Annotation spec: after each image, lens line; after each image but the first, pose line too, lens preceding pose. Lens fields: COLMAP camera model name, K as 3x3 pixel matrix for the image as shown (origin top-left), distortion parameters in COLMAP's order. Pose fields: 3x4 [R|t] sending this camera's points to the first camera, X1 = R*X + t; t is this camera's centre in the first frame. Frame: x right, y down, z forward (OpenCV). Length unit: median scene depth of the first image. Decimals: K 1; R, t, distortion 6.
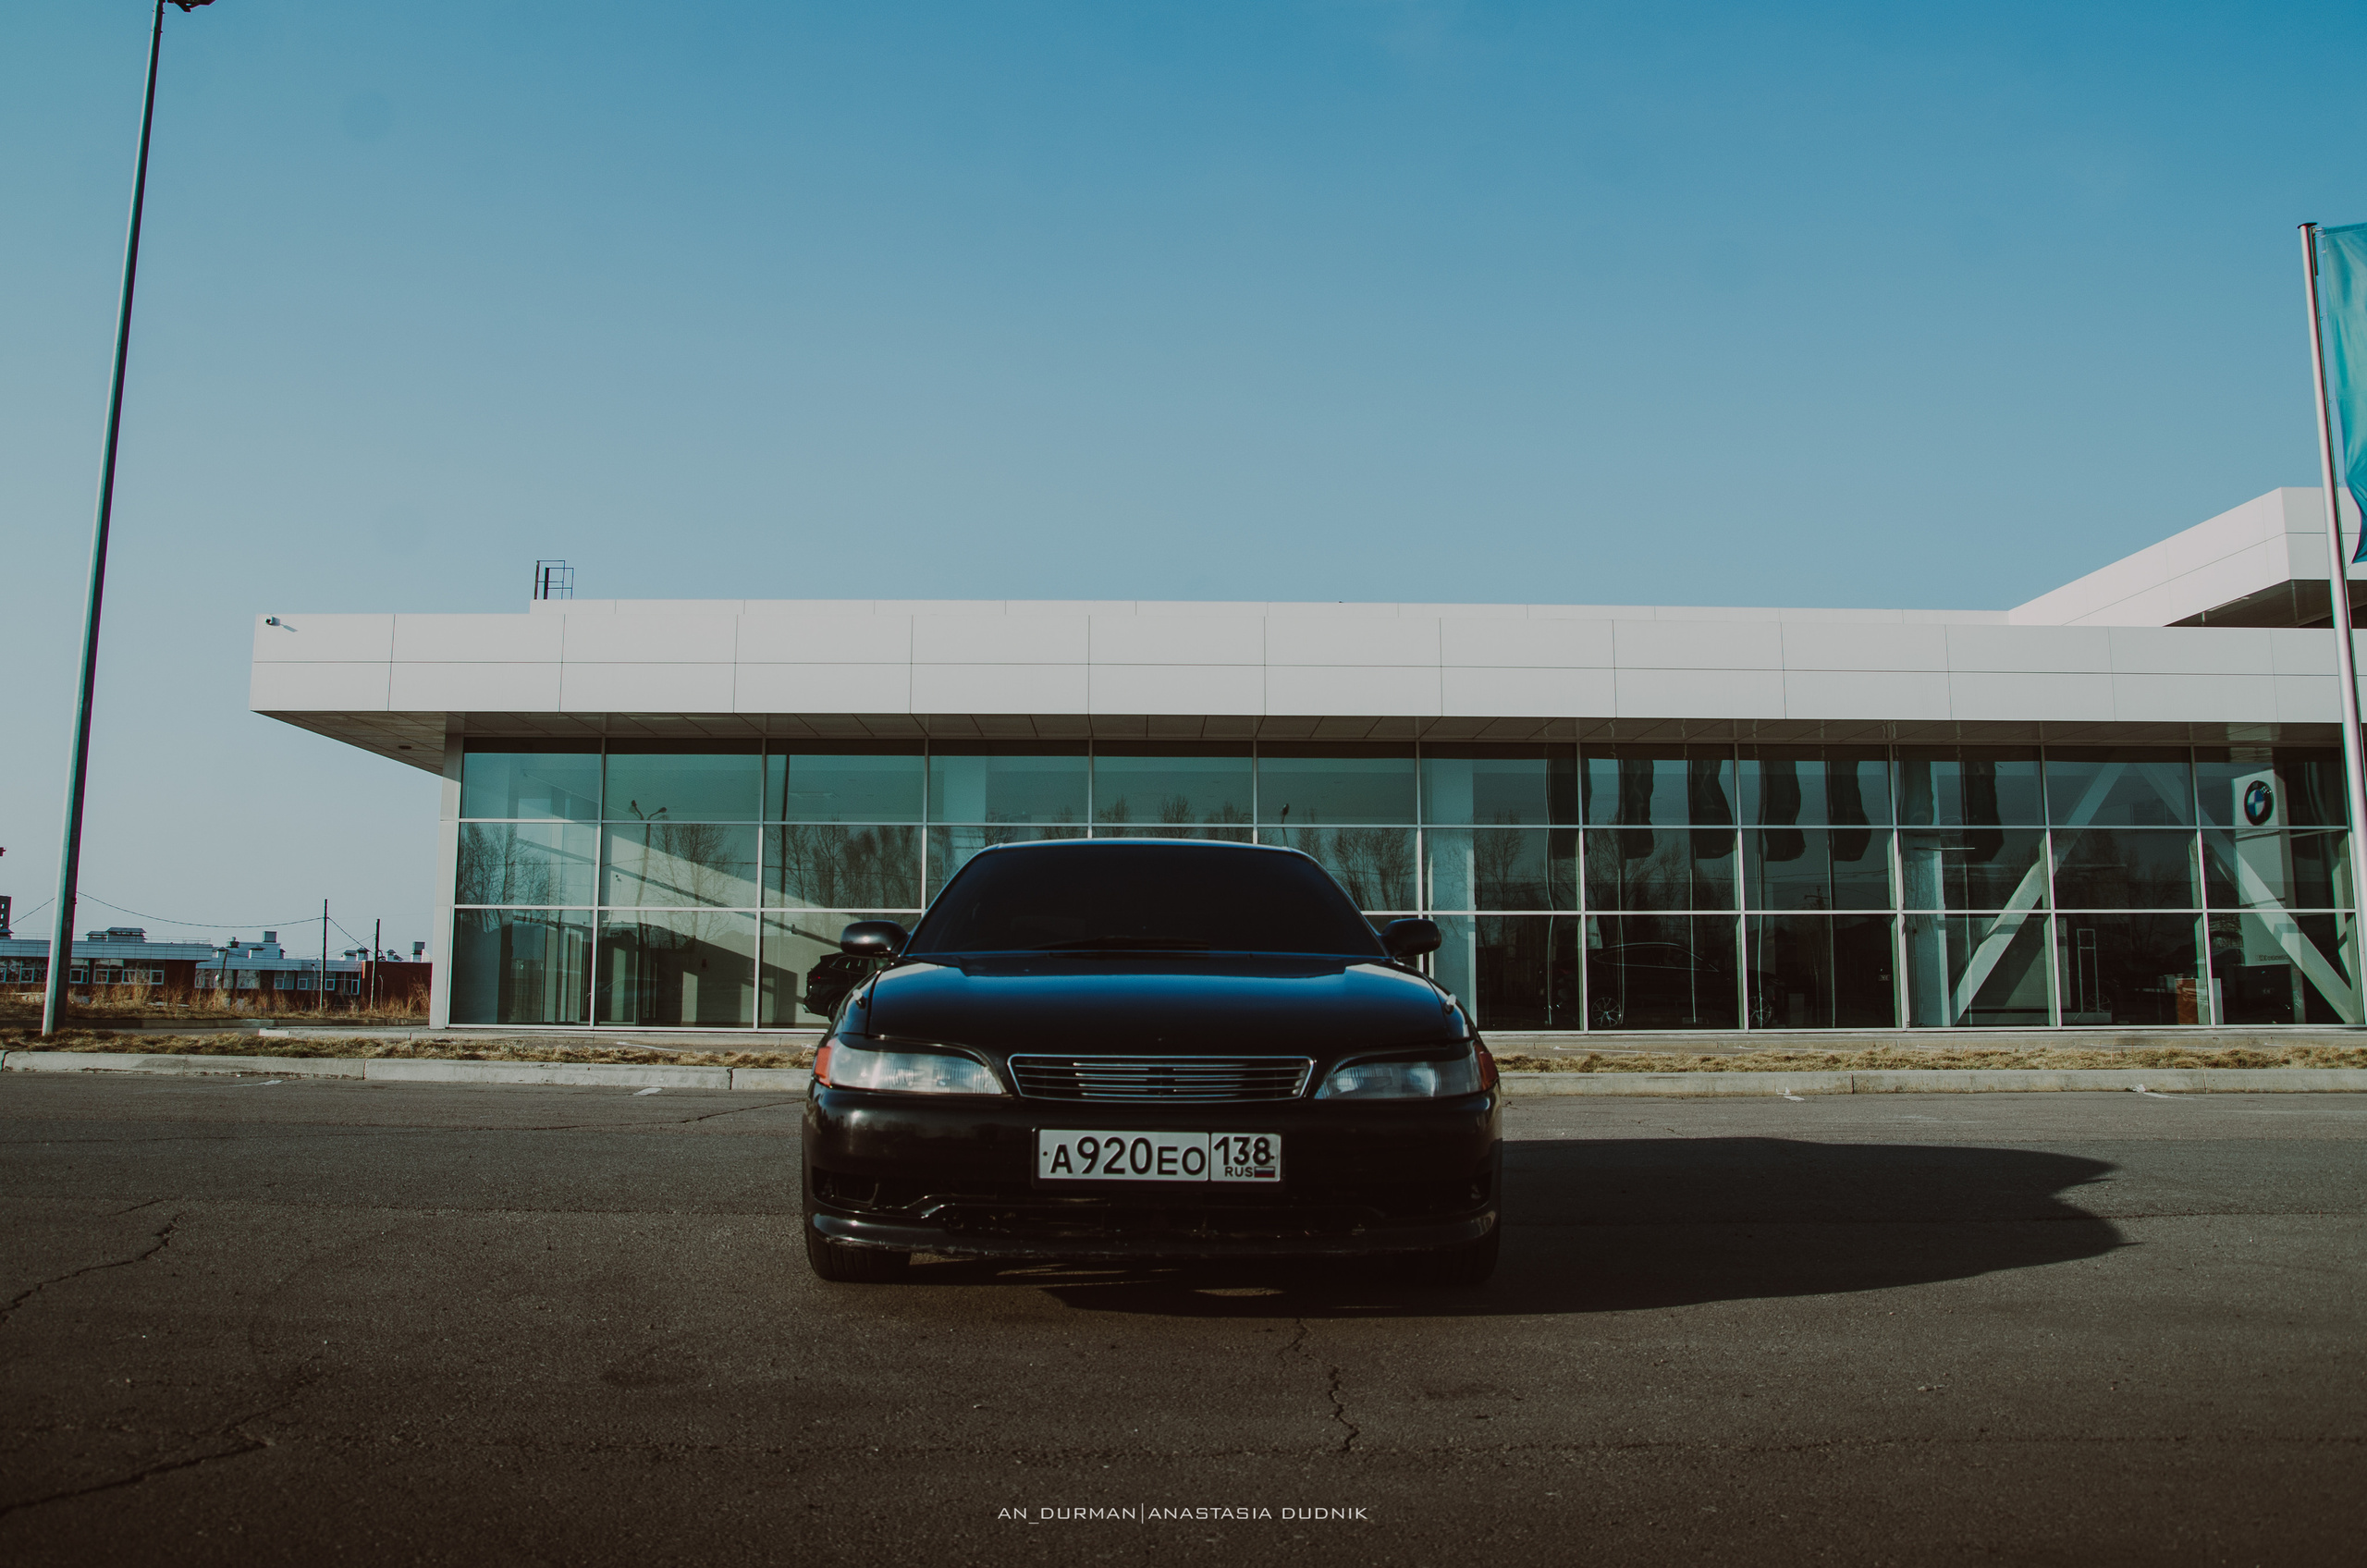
lens RADIAL K [[1753.4, 0, 1183.5], [0, 1753.4, 784.0], [0, 0, 1]] dist [-0.069344, 0.003349]
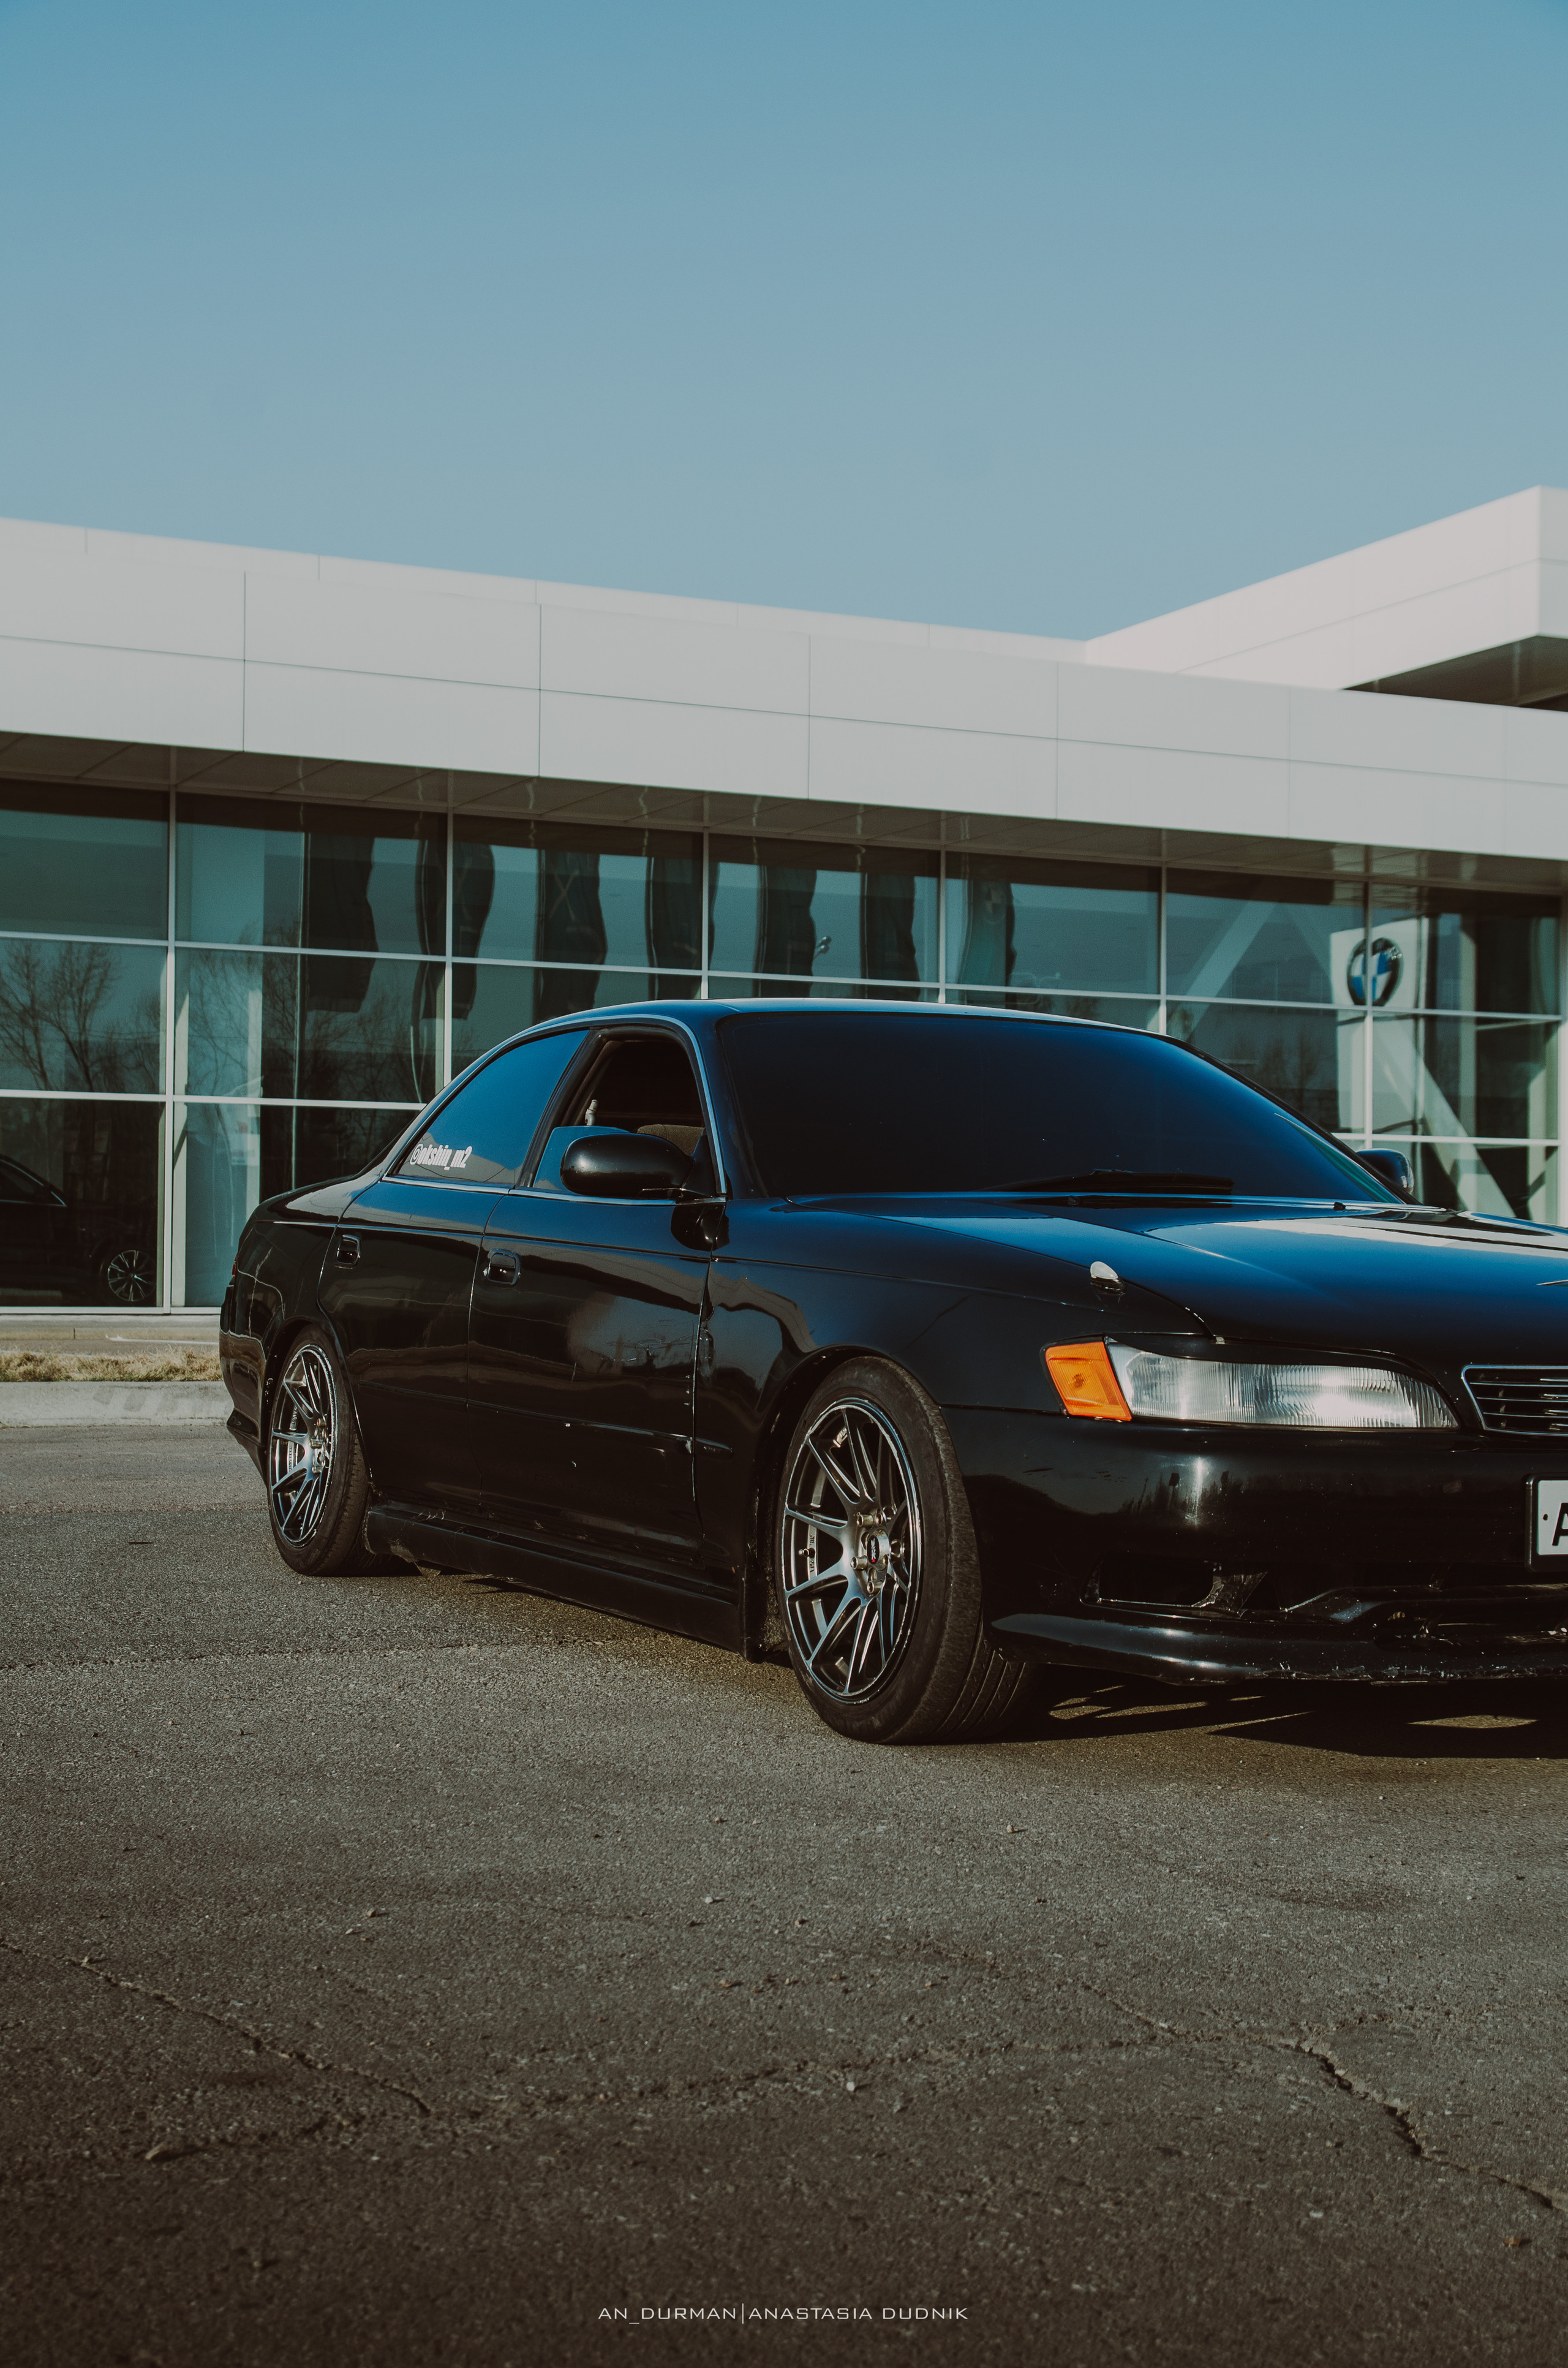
lens RADIAL K [[3092.3, 0, 782.6], [0, 3092.3, 1104.8], [0, 0, 1]] dist [0.183878, 0.002693]
pose [[0.916928, 0.029452, 0.397964, -0.446669], [-0.059736, 0.996166, 0.063910, -0.000833], [-0.394556, -0.082373, 0.915172, 0.023983]]
